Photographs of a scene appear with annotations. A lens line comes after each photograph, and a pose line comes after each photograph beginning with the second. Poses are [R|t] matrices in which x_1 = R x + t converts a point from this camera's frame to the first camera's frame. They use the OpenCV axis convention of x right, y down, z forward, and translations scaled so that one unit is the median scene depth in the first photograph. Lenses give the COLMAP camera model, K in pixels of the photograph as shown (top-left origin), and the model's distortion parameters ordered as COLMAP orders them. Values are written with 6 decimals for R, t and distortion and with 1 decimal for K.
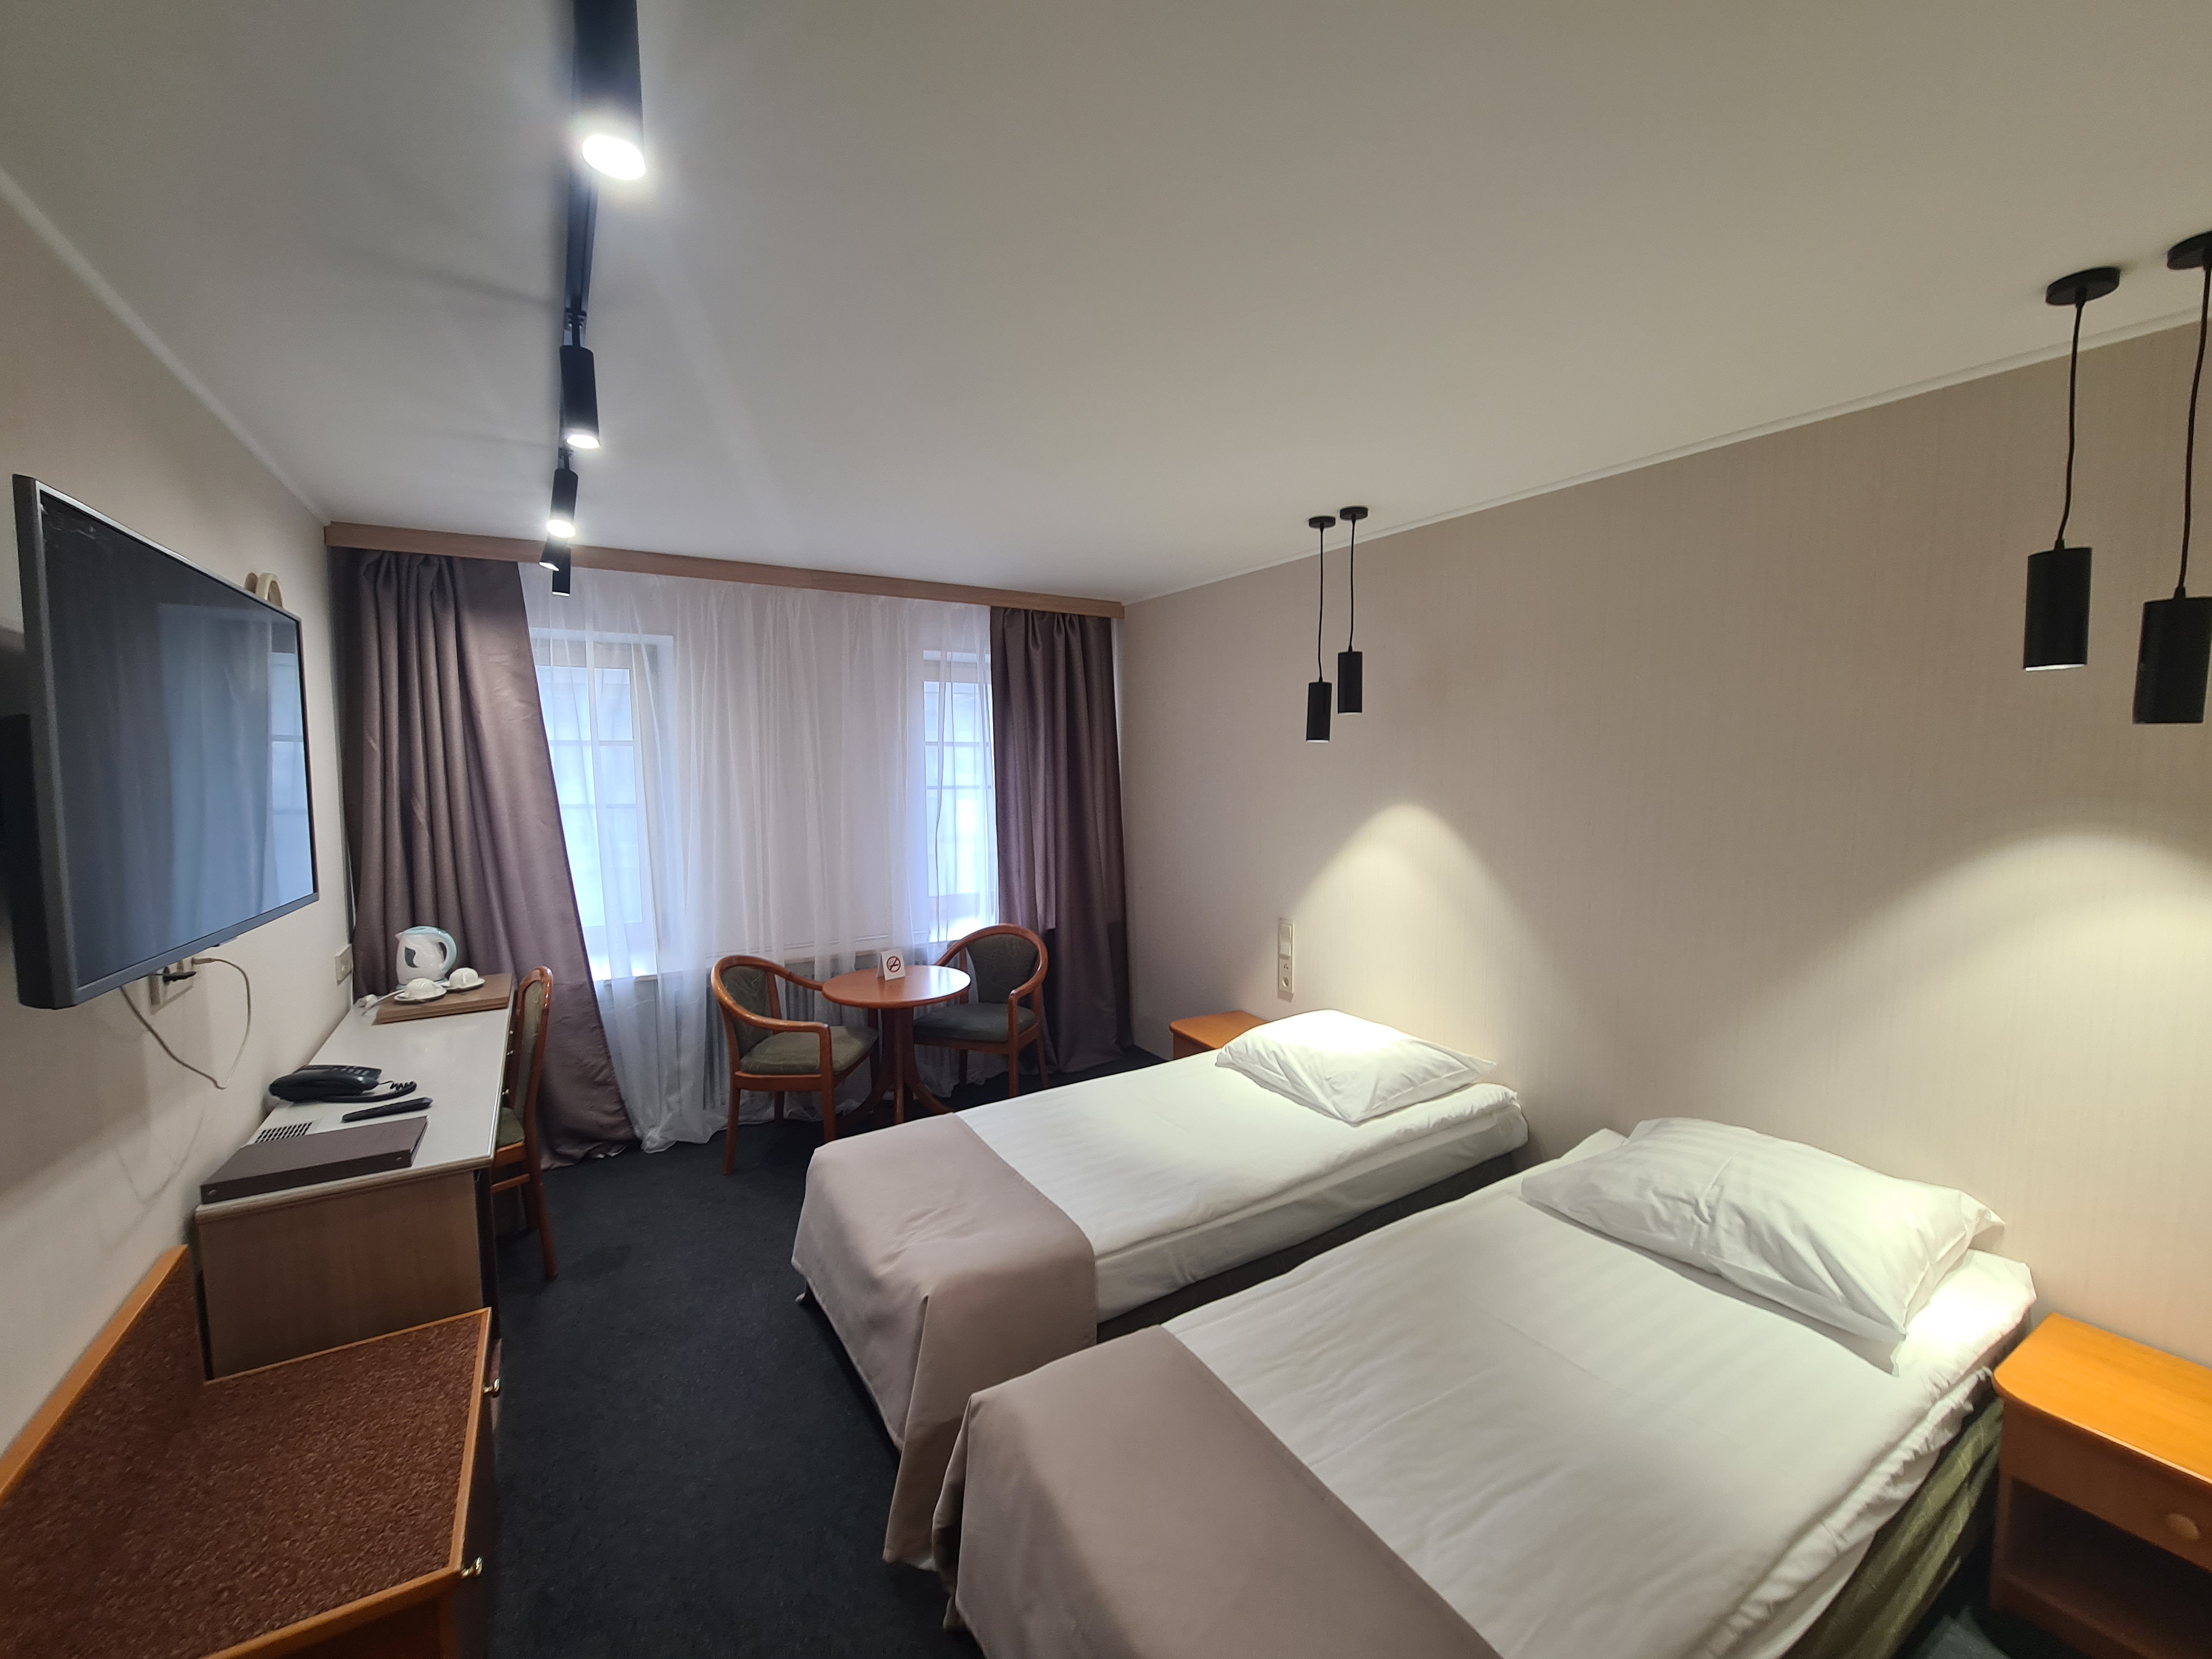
lens RADIAL K [[889.9, 0, 1106.0], [0, 889.9, 829.5], [0, 0, 1]] dist [-0.000240, -0.000594]
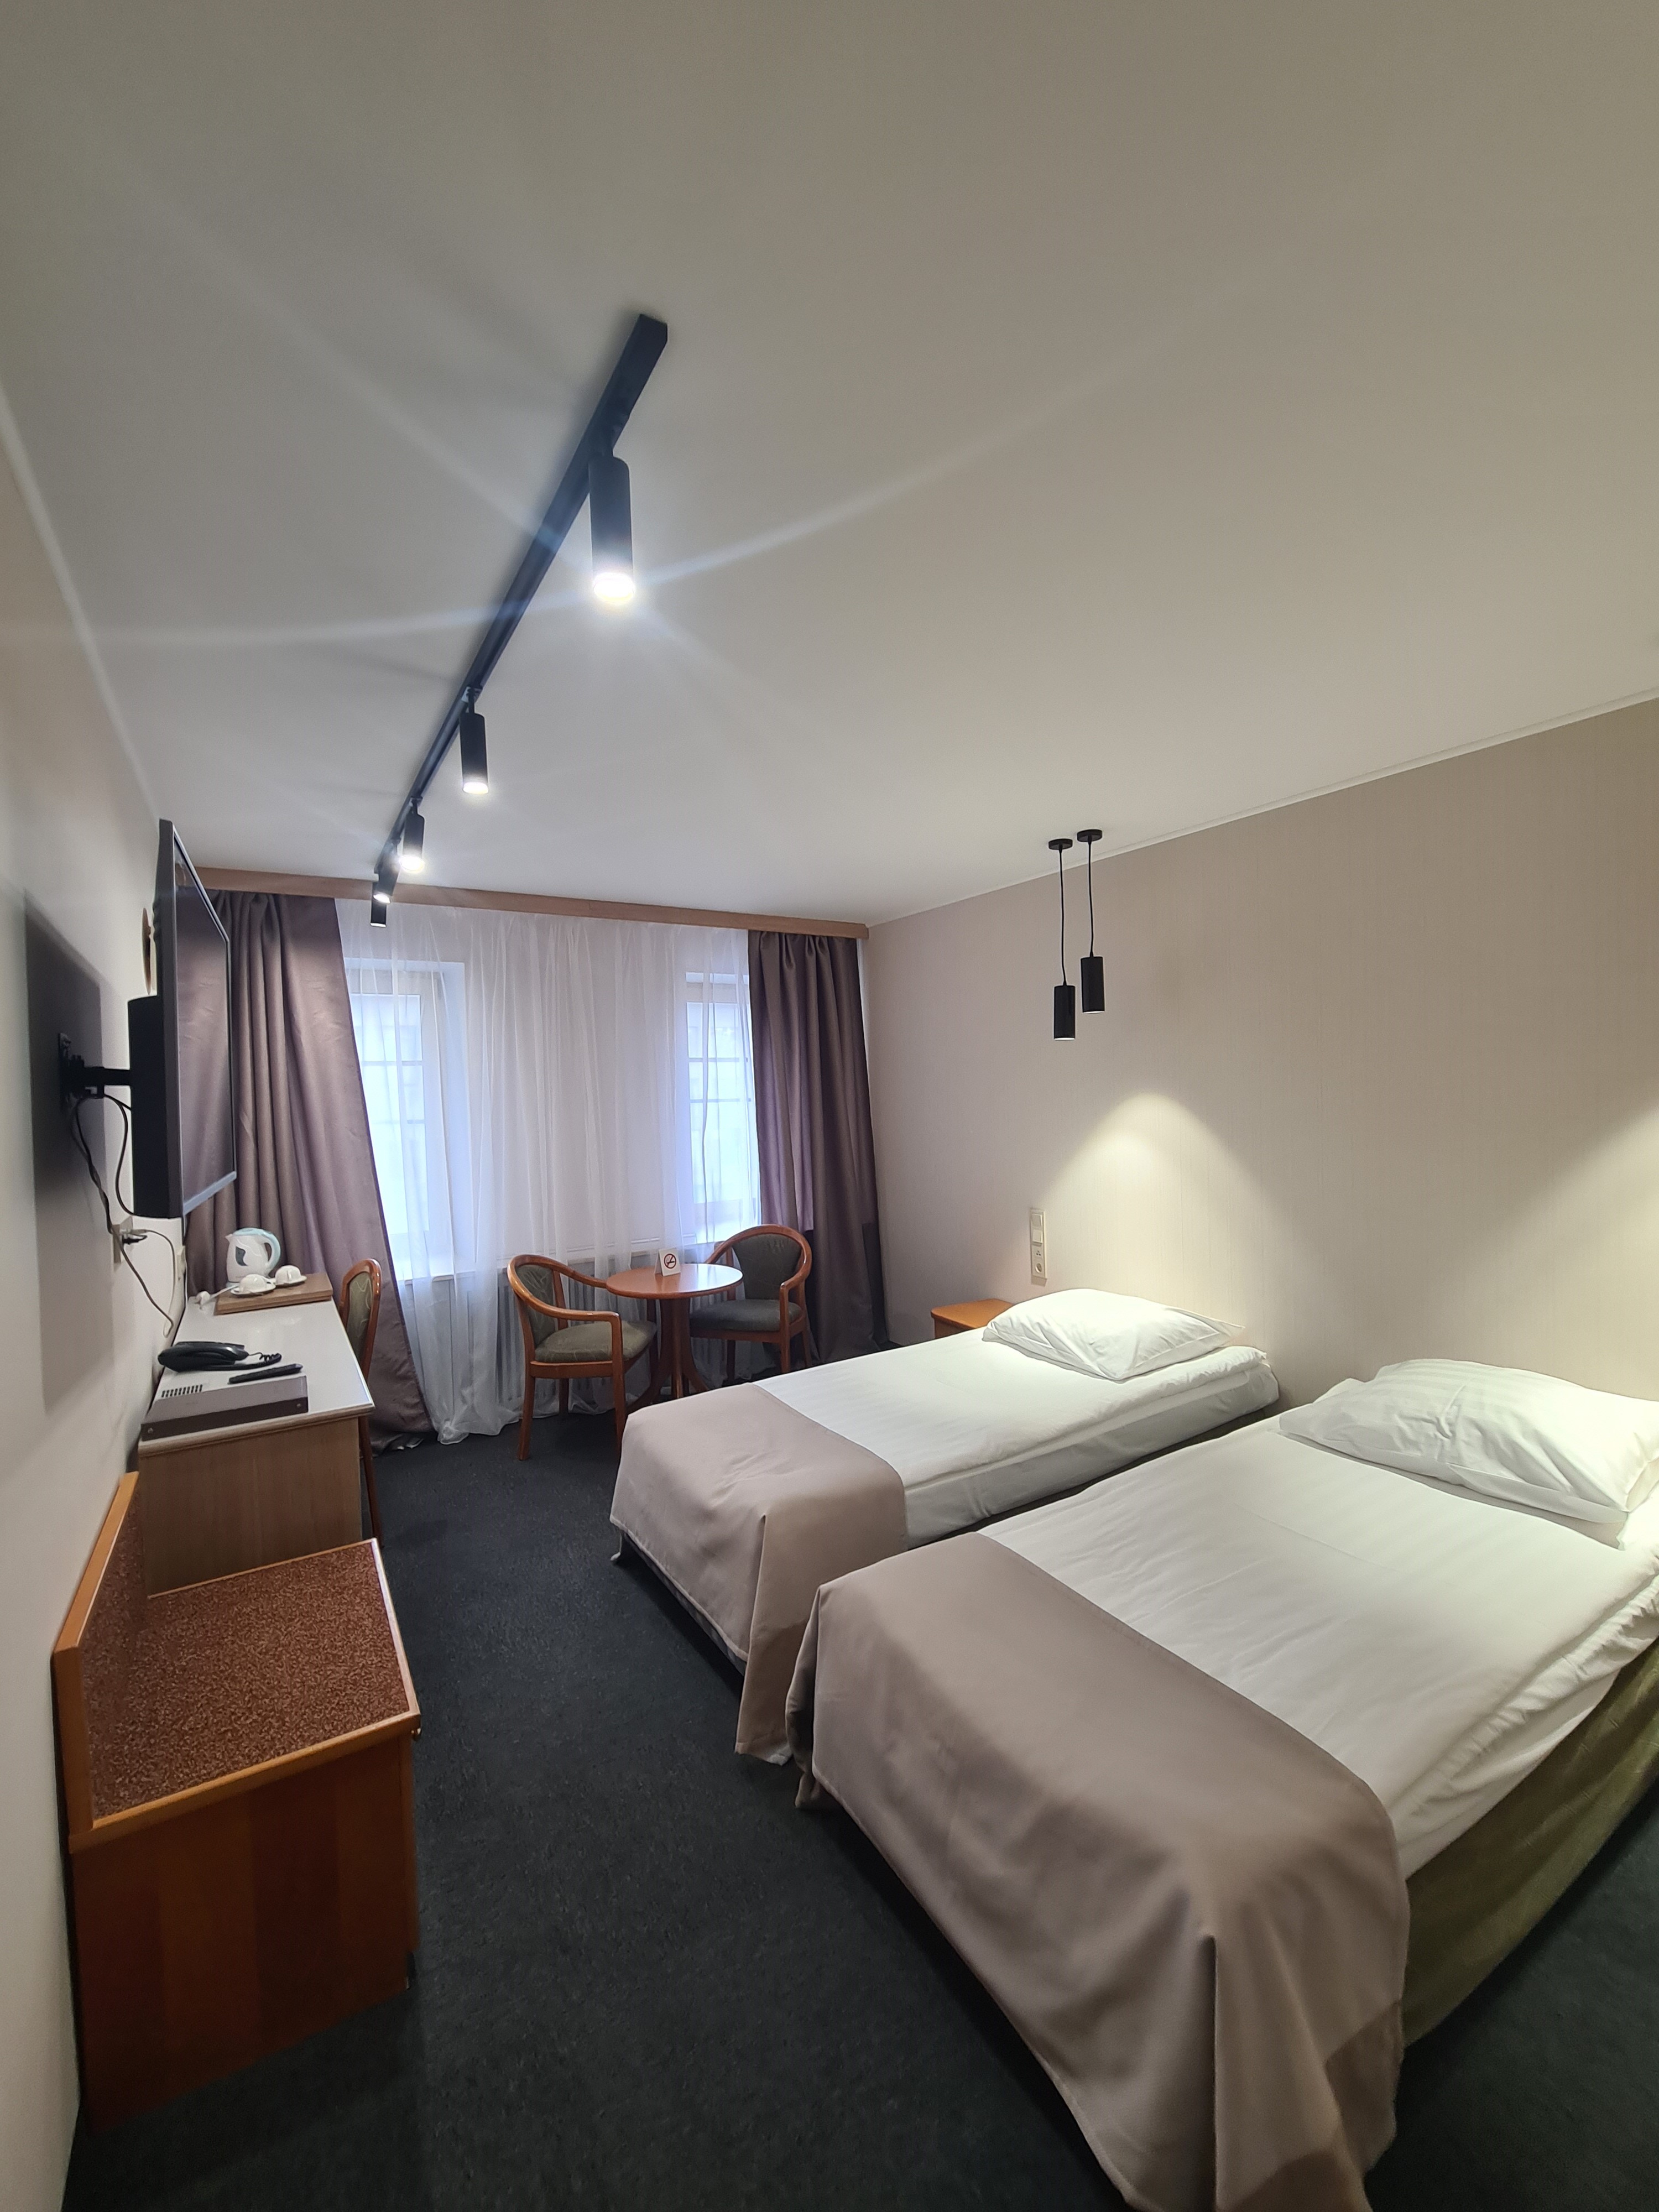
lens RADIAL K [[890.1, 0, 818.7], [0, 890.1, 1100.8], [0, 0, 1]] dist [0.000896, 0.000277]
pose [[0.999686, -0.025032, -0.000925, -0.070982], [0.024918, 0.997536, -0.065588, 0.044134], [0.002565, 0.065545, 0.997846, -0.100431]]
